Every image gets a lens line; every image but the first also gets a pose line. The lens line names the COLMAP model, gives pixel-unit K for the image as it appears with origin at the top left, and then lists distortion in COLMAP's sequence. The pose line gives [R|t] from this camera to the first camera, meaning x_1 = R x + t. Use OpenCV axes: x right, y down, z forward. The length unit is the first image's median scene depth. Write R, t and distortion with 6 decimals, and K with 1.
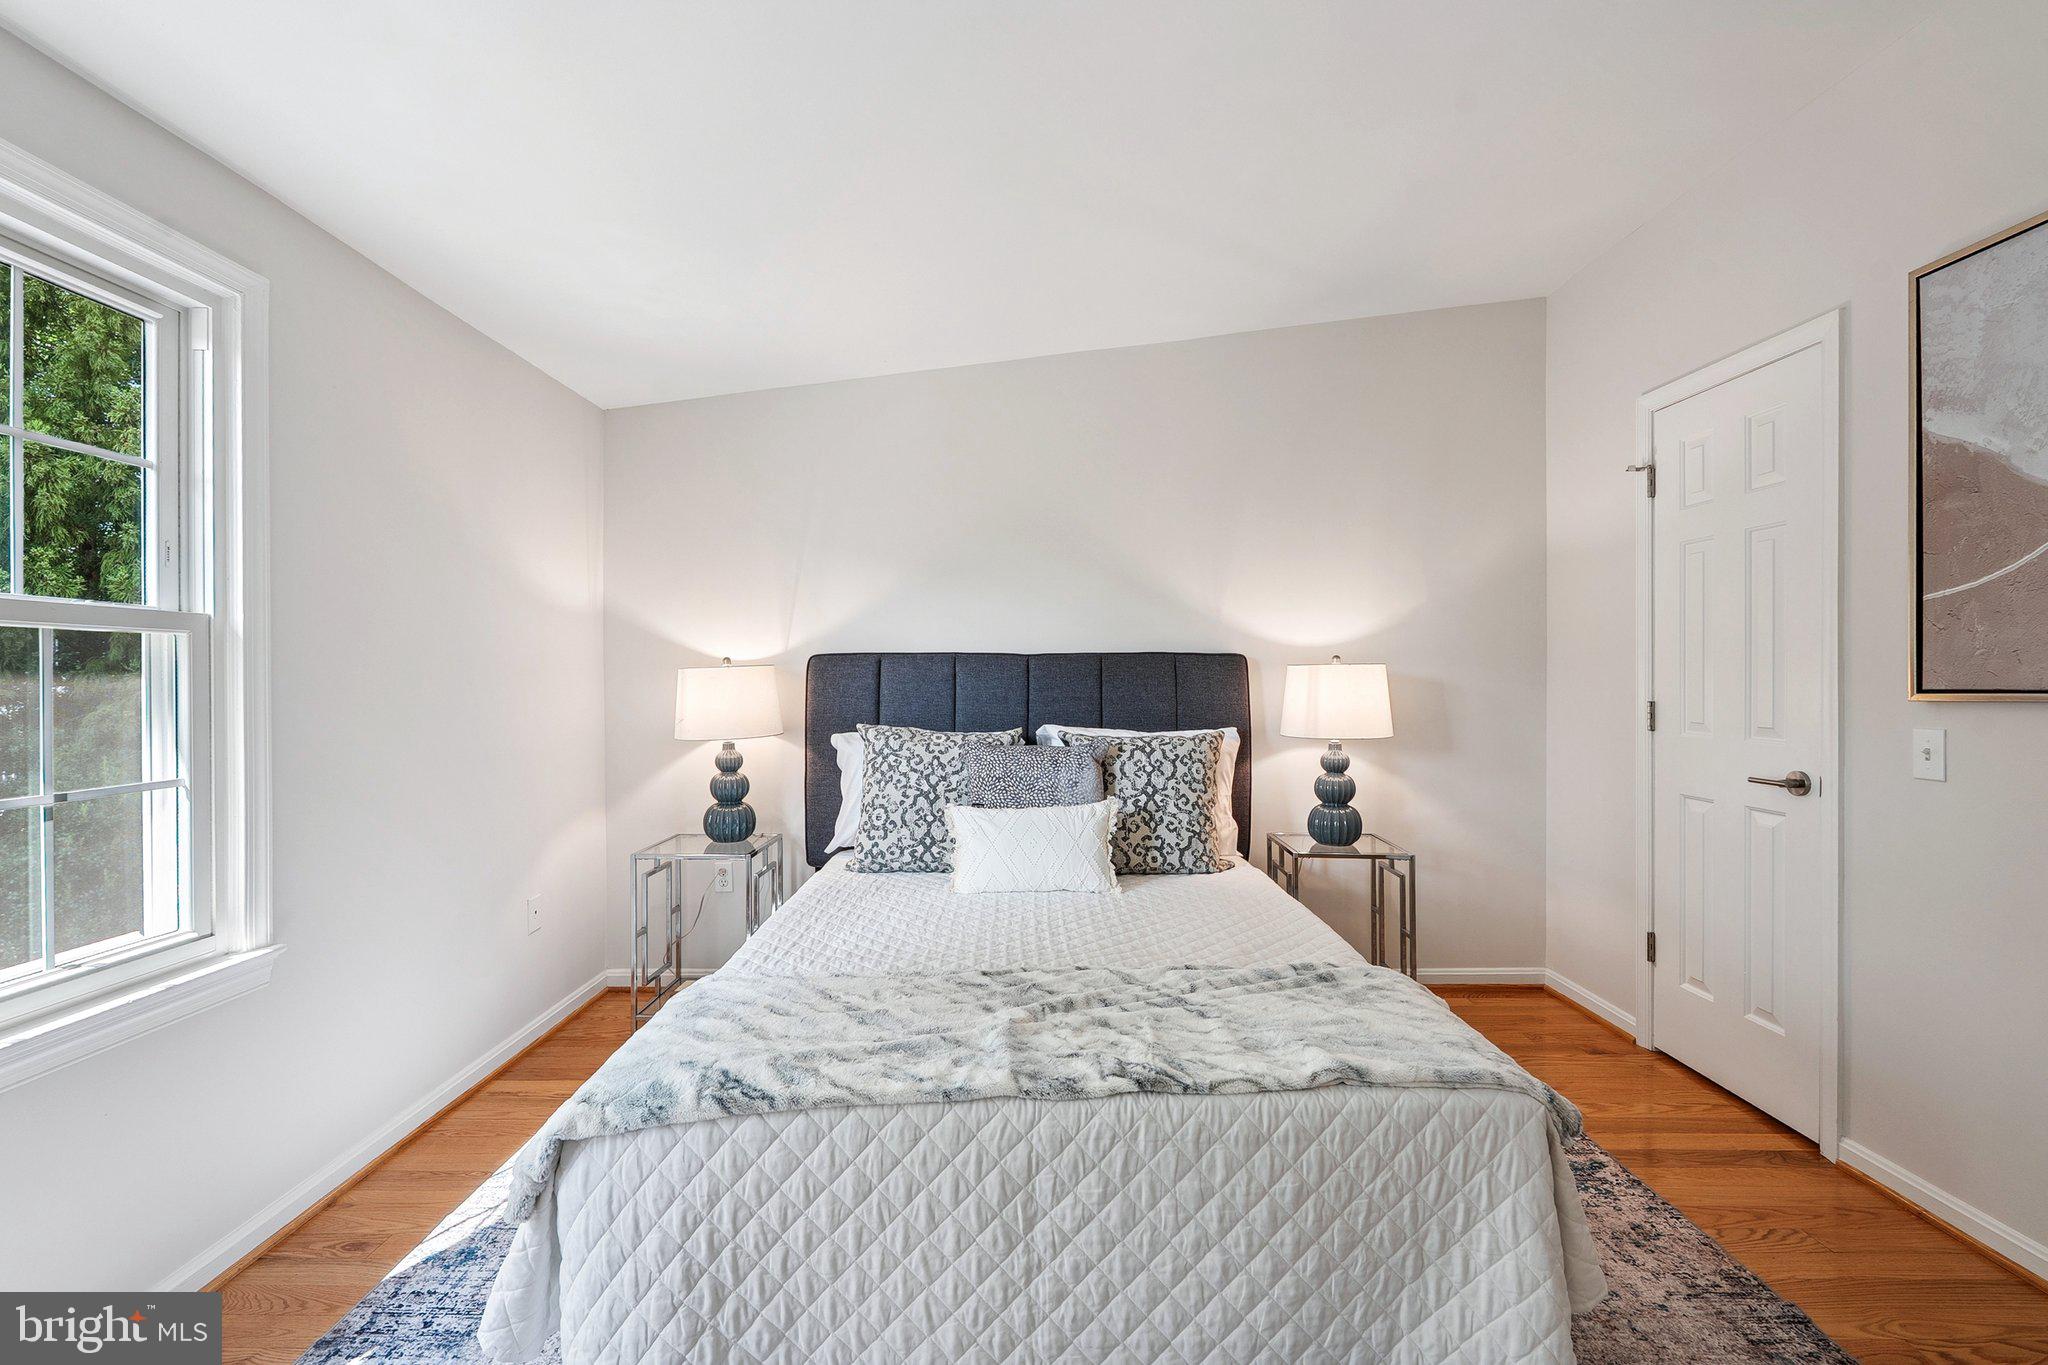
lens RADIAL K [[908.7, 0, 1021.8], [0, 908.7, 681.6], [0, 0, 1]] dist [-0.001804, 0.000079]
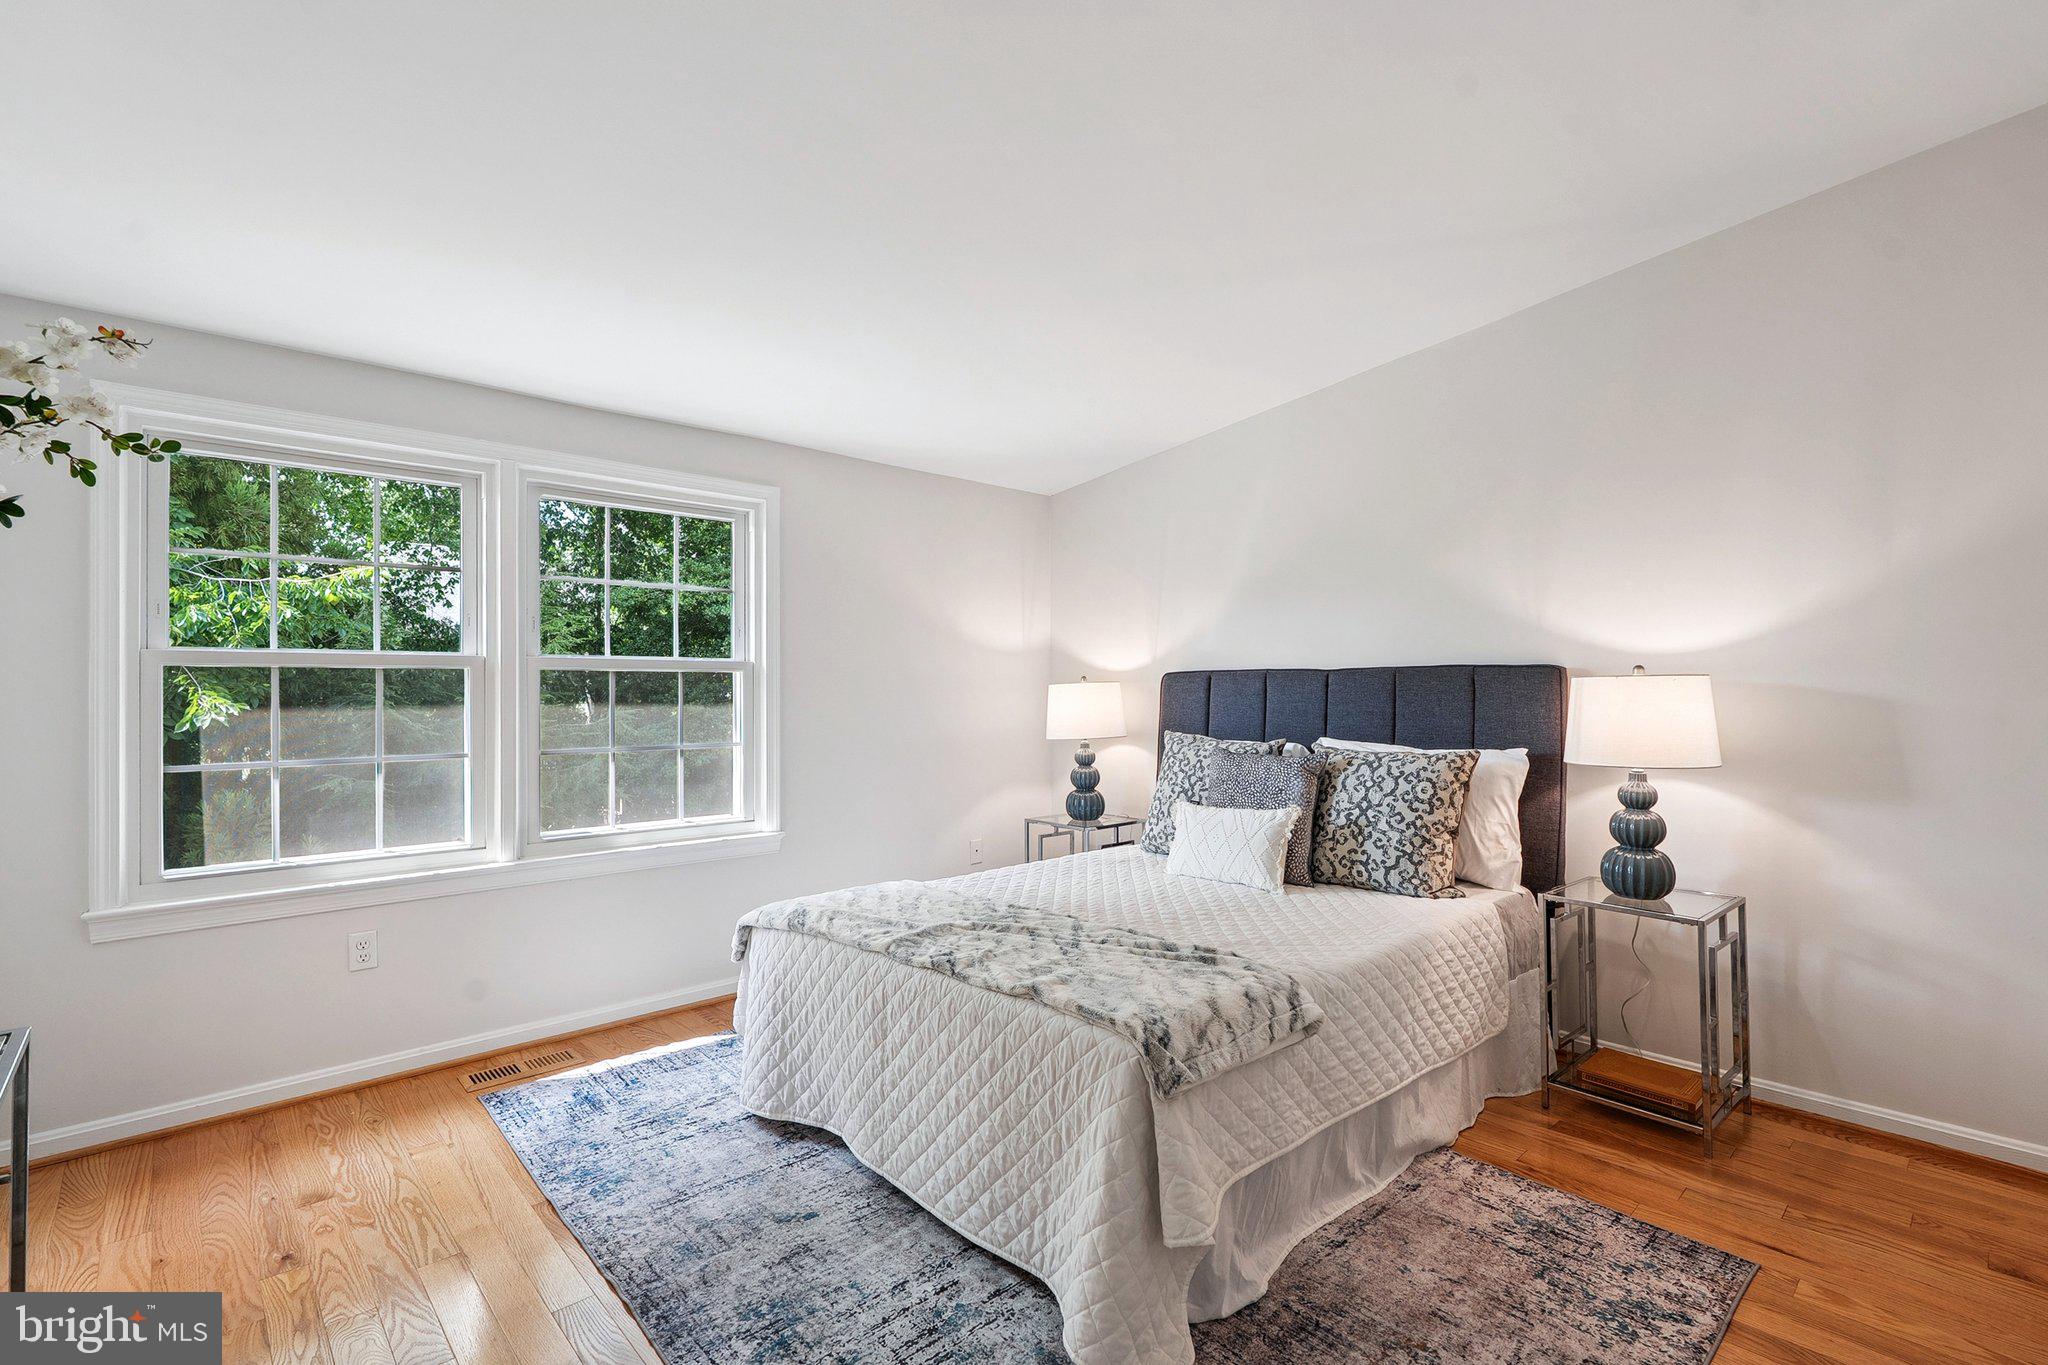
lens RADIAL K [[927.7, 0, 1018.7], [0, 927.7, 692.7], [0, 0, 1]] dist [-0.000568, 0.000295]
pose [[0.670880, -0.000119, -0.741566, 0.646826], [-0.000123, 1.000000, -0.000272, -0.003559], [0.741566, 0.000274, 0.670880, 0.033936]]
